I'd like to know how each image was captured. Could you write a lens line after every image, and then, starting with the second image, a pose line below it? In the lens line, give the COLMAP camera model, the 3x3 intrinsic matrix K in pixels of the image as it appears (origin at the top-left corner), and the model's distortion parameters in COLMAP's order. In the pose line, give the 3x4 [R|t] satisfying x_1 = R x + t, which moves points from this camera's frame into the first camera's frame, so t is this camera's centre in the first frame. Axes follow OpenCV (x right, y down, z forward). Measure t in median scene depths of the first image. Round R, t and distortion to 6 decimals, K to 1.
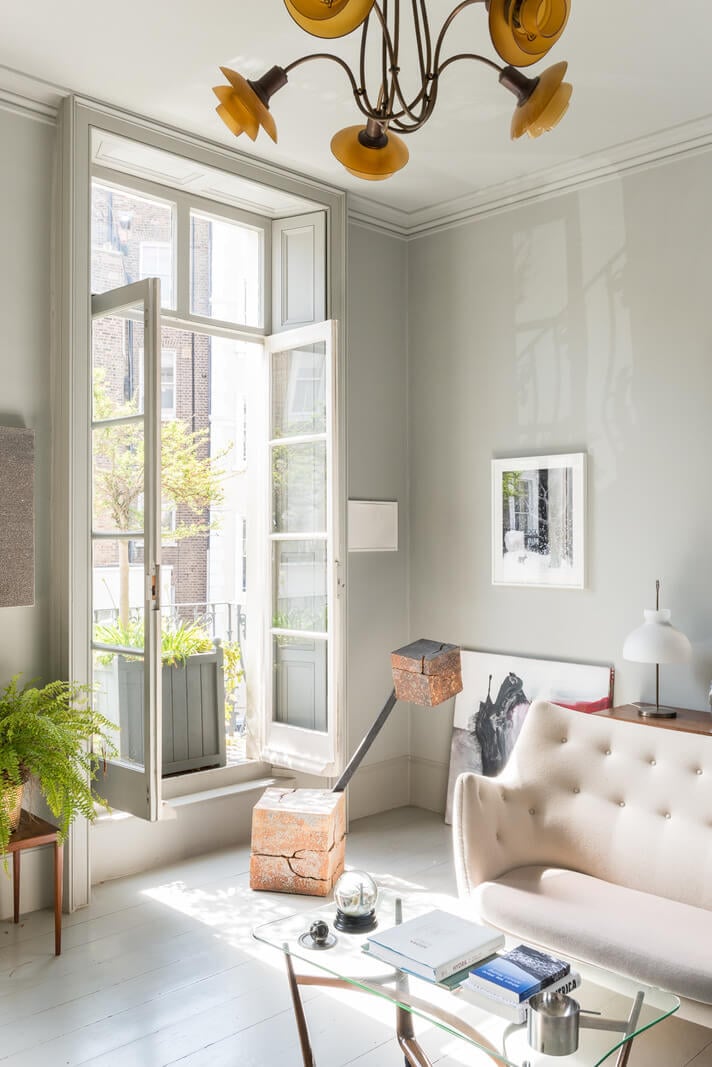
lens RADIAL K [[924.9, 0, 355.1], [0, 924.9, 542.1], [0, 0, 1]] dist [-0.032954, 0.010825]
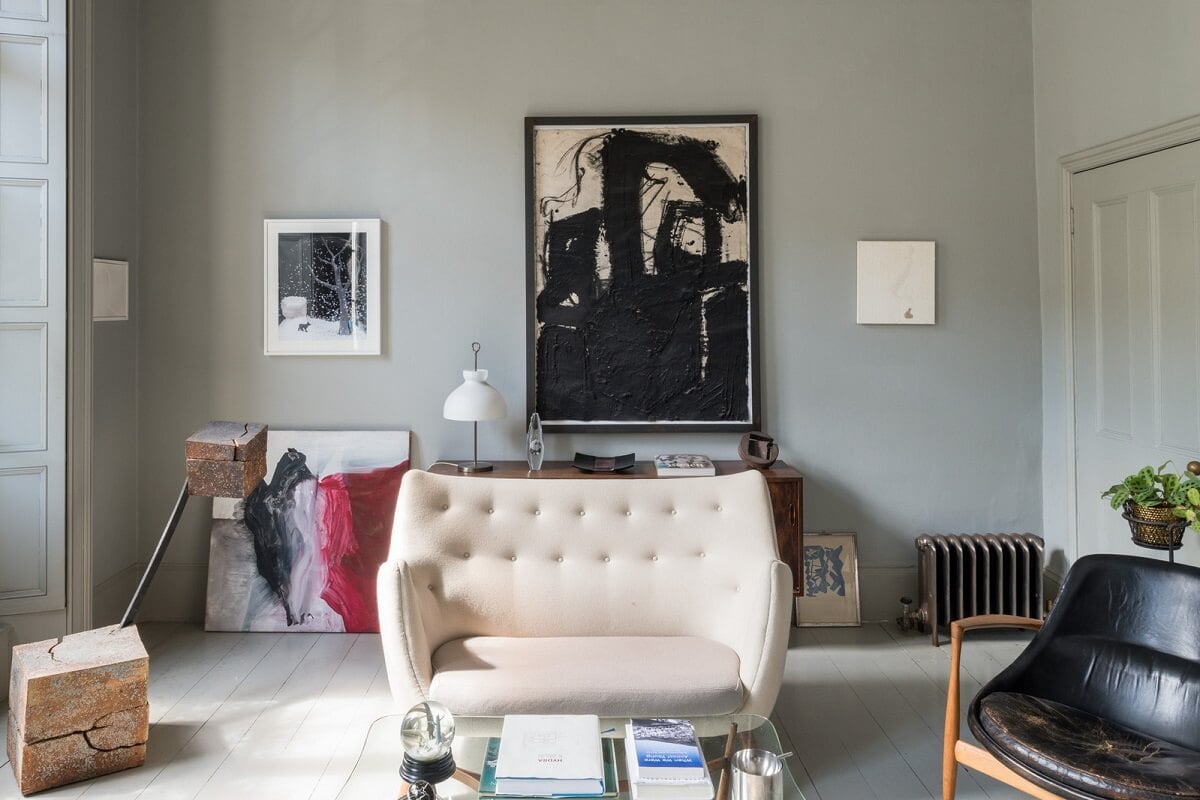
lens RADIAL K [[833.4, 0, 579.7], [0, 833.4, 303.9], [0, 0, 1]] dist [0.005738, -0.006990]
pose [[0.700627, 0.000884, 0.713527, -0.251526], [0.007468, 0.999935, -0.008572, 0.005164], [-0.713489, 0.011334, 0.700575, 0.219404]]
